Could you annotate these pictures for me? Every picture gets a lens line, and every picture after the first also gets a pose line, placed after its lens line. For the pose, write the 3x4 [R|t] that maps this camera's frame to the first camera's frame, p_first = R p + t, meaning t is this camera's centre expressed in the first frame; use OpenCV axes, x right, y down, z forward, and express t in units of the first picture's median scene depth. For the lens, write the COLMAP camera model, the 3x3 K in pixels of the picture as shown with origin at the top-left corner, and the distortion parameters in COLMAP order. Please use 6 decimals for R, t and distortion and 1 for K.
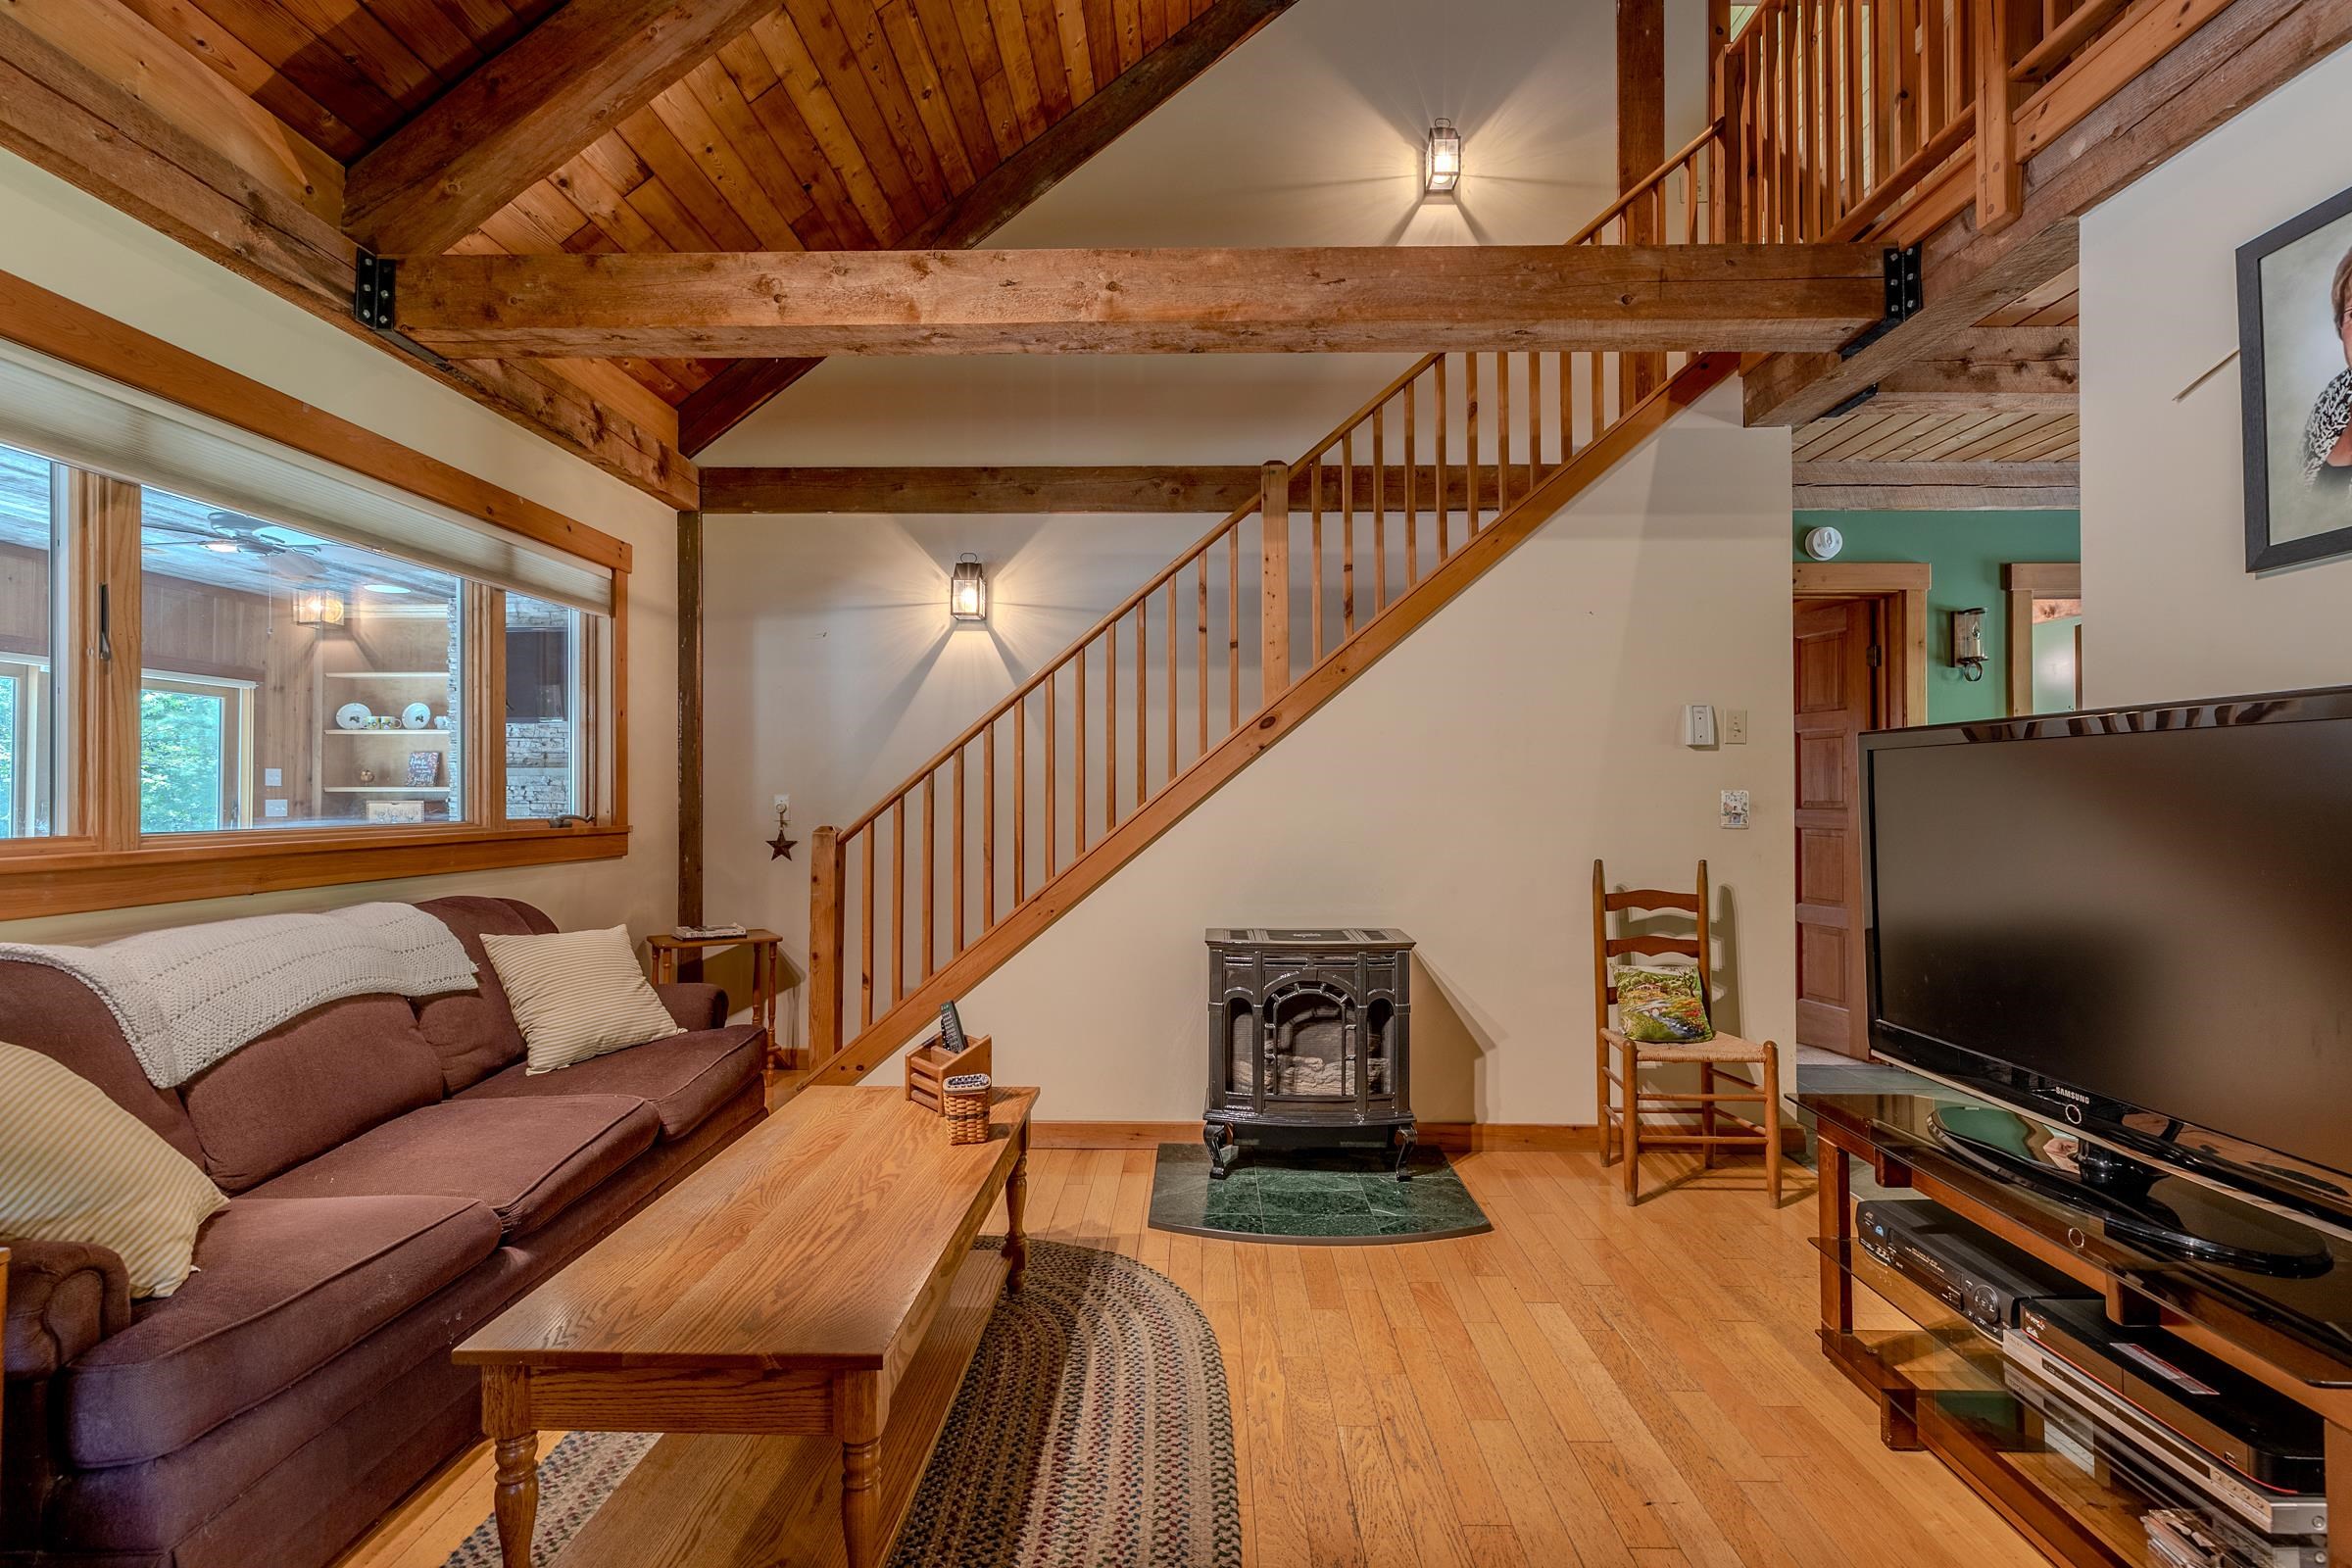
lens RADIAL K [[1075.1, 0, 1186.2], [0, 1075.1, 774.8], [0, 0, 1]] dist [0.003604, 0.000525]
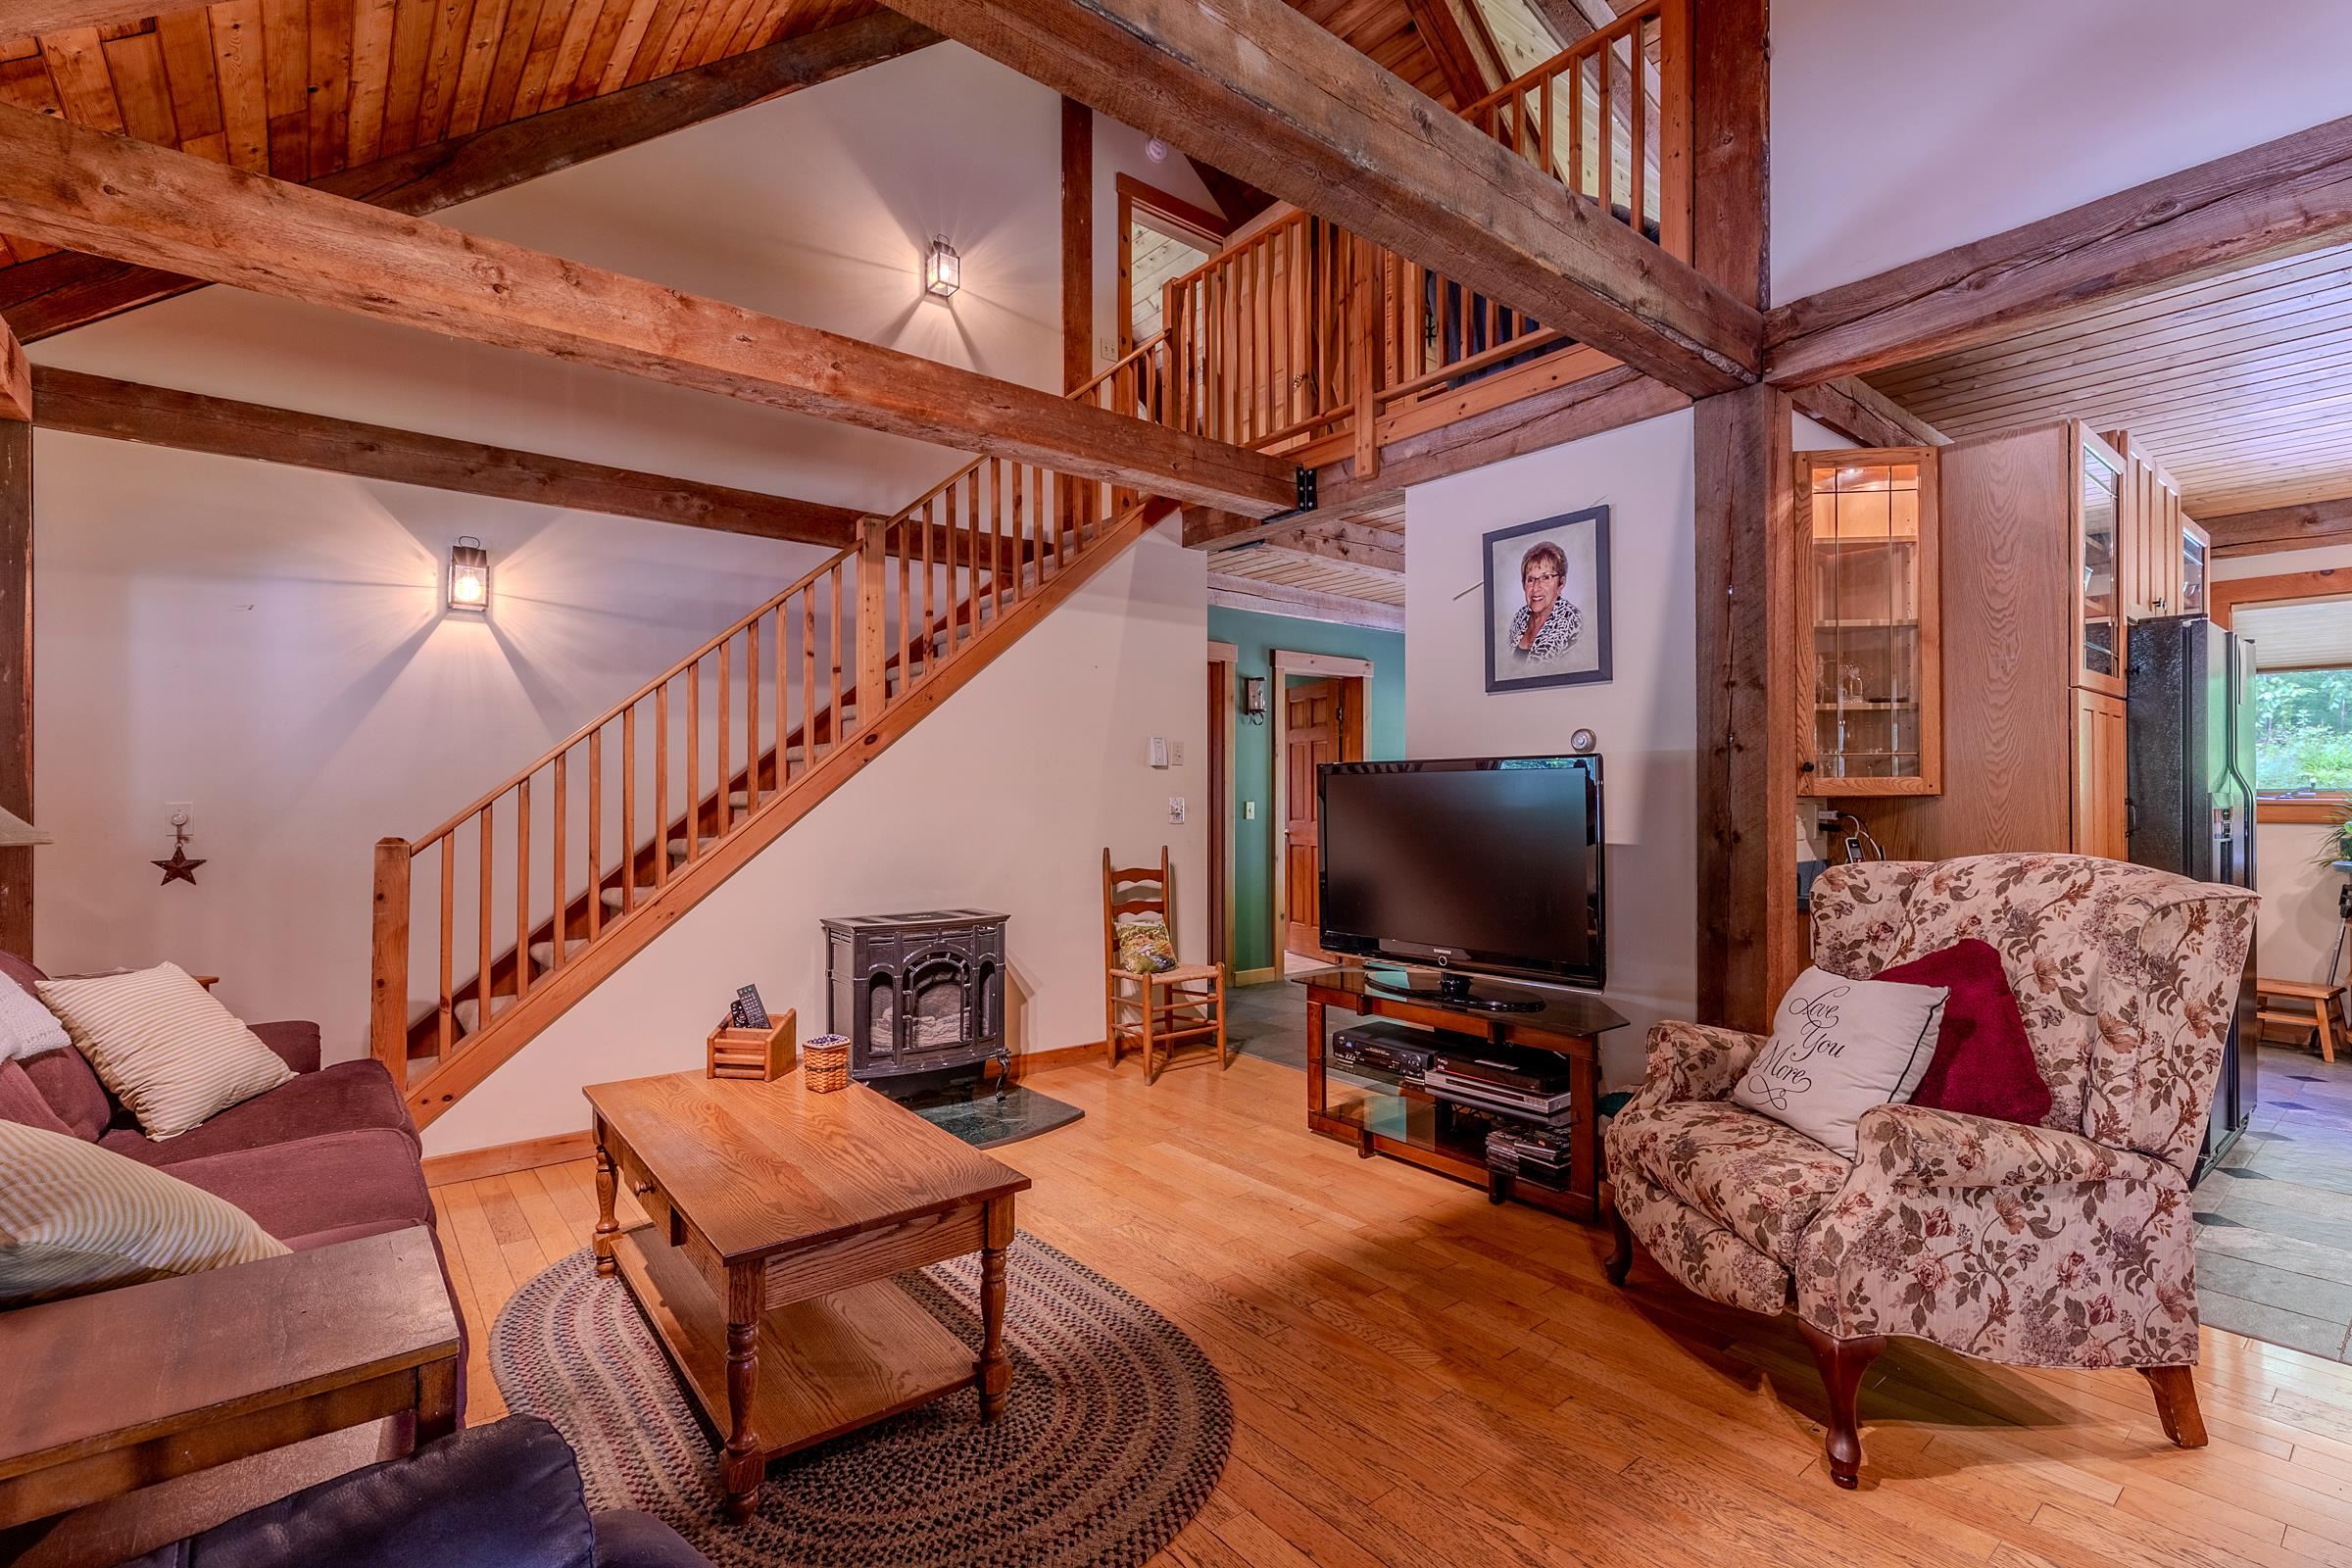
lens RADIAL K [[1066.3, 0, 1159.5], [0, 1066.3, 783.9], [0, 0, 1]] dist [0.004150, 0.000334]
pose [[0.774165, 0.008117, 0.632932, -0.438567], [-0.010273, 0.999947, -0.000259, -0.003276], [-0.632901, -0.006302, 0.774207, -0.101737]]
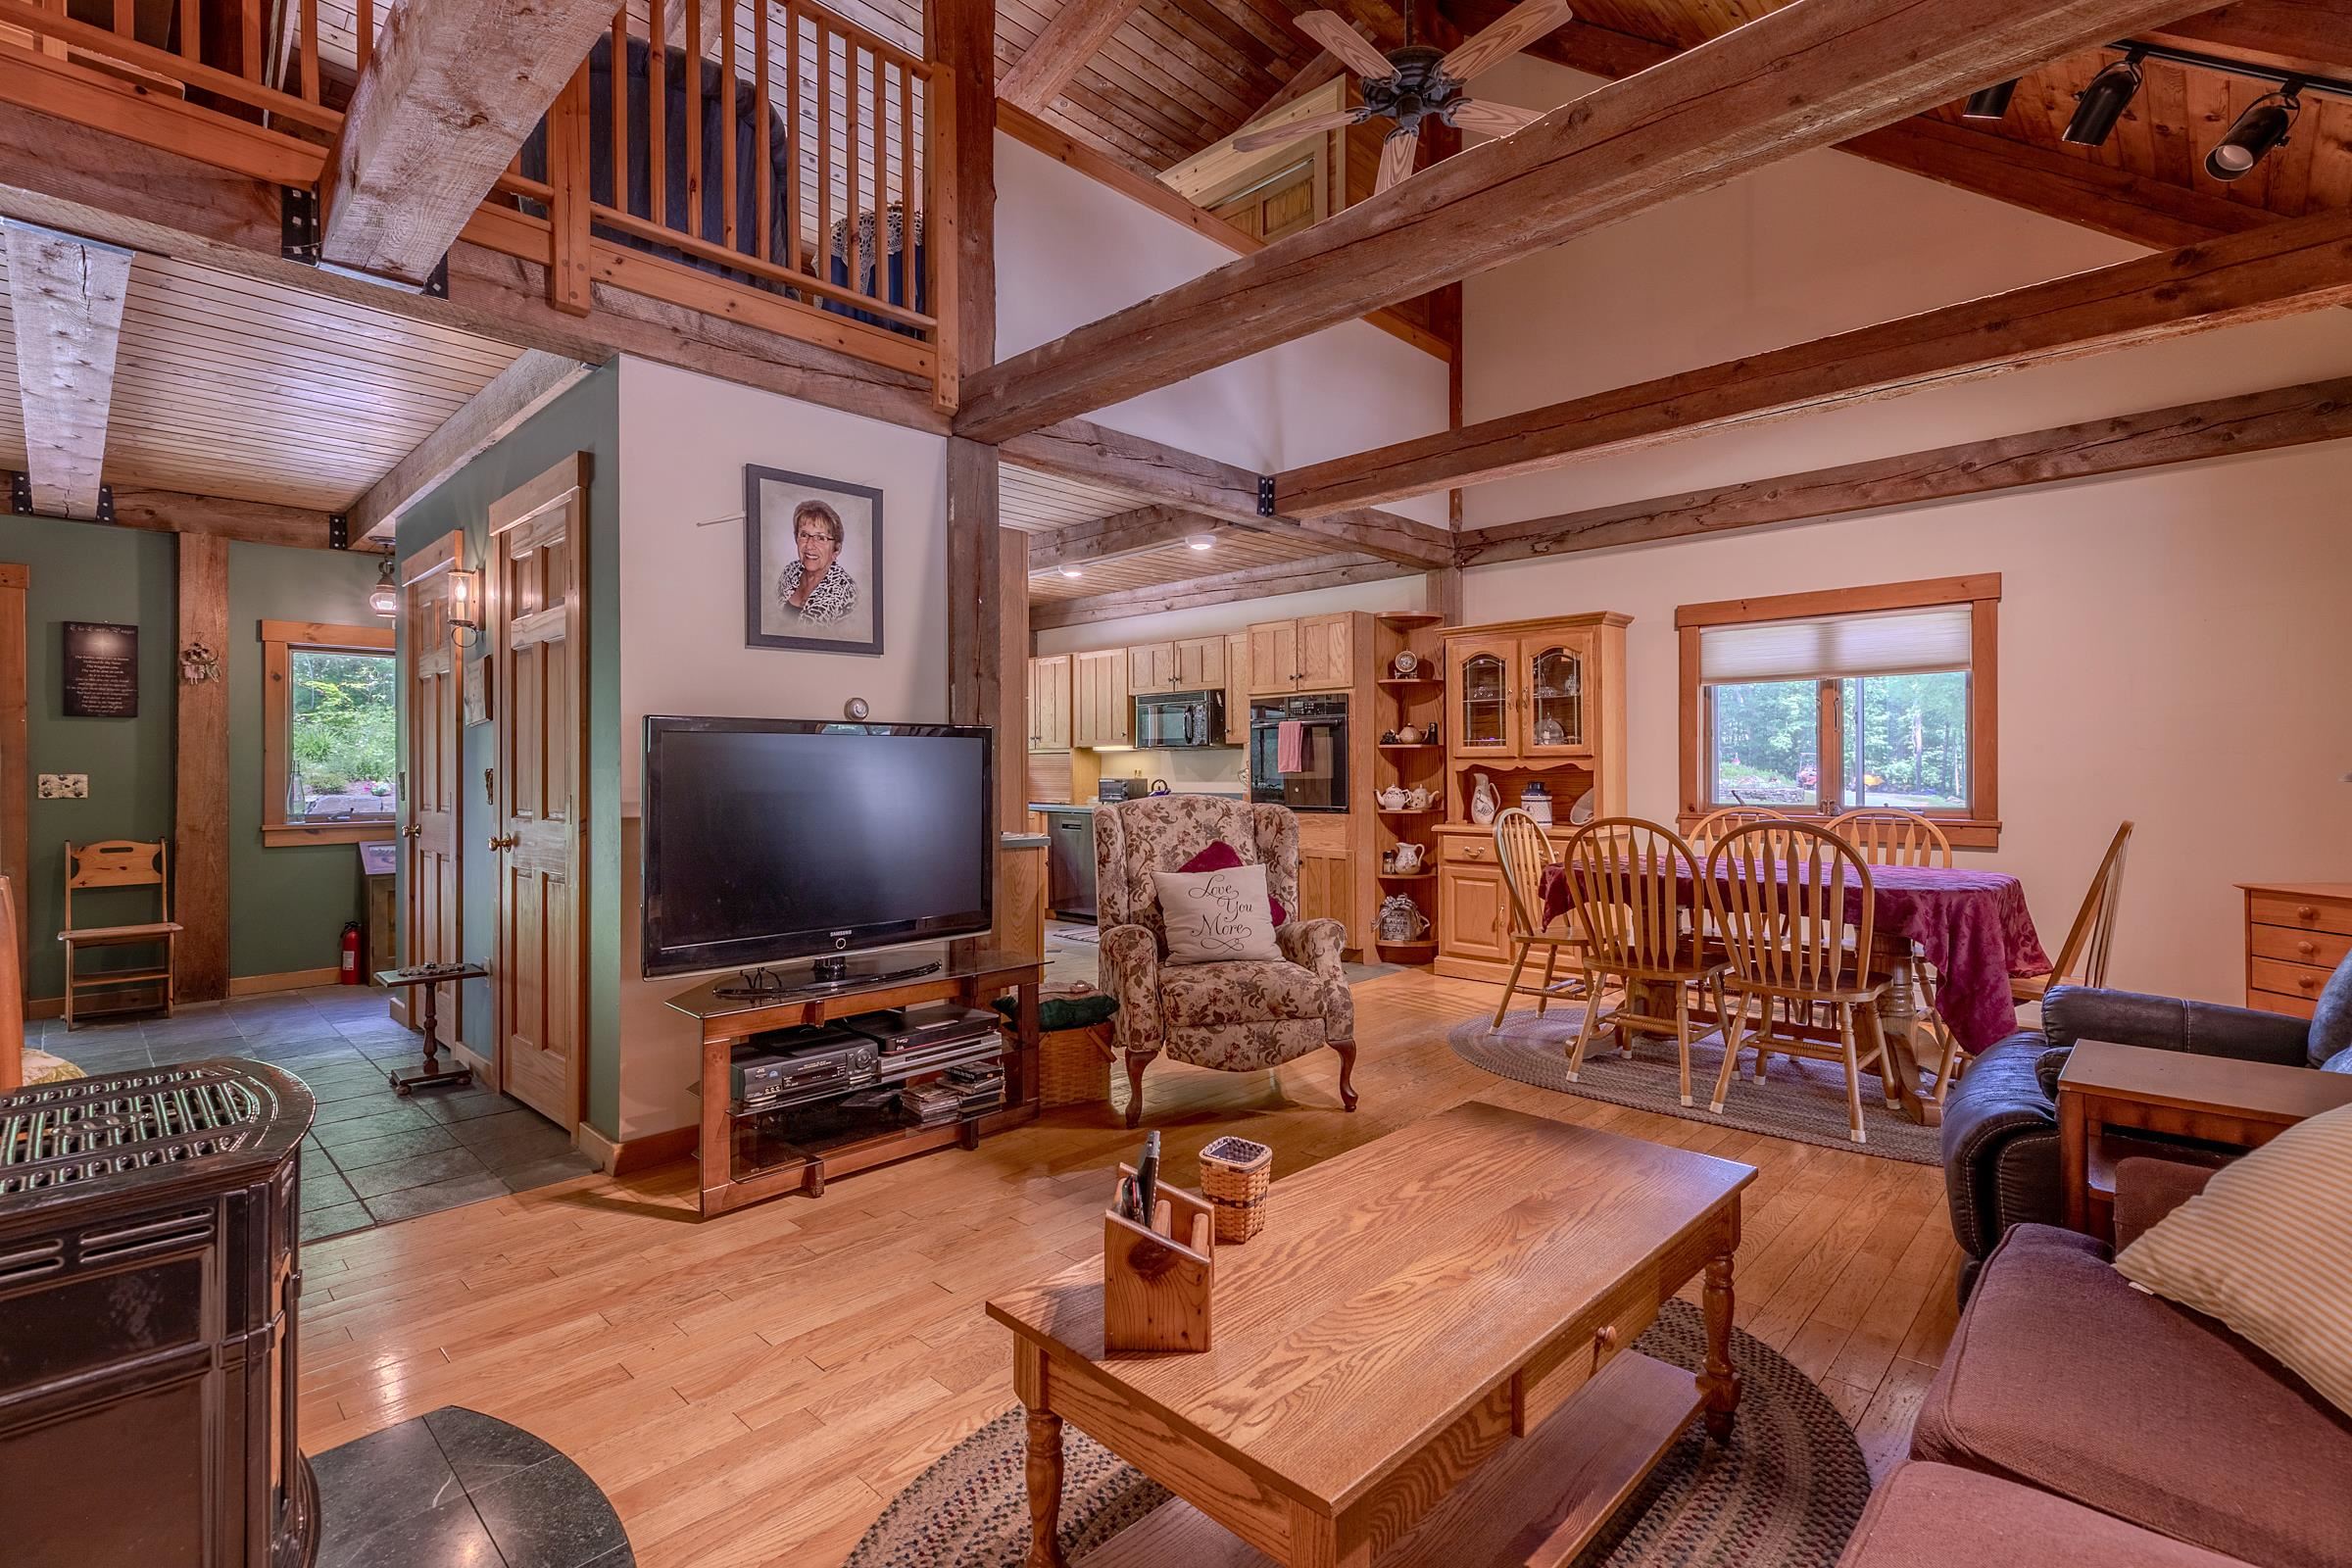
lens RADIAL K [[1075.1, 0, 1186.2], [0, 1075.1, 774.8], [0, 0, 1]] dist [0.003604, 0.000525]
pose [[-0.728817, -0.001495, 0.684707, -0.441364], [-0.008819, 0.999935, -0.007204, 0.020991], [-0.684652, -0.011288, -0.728783, 1.011692]]
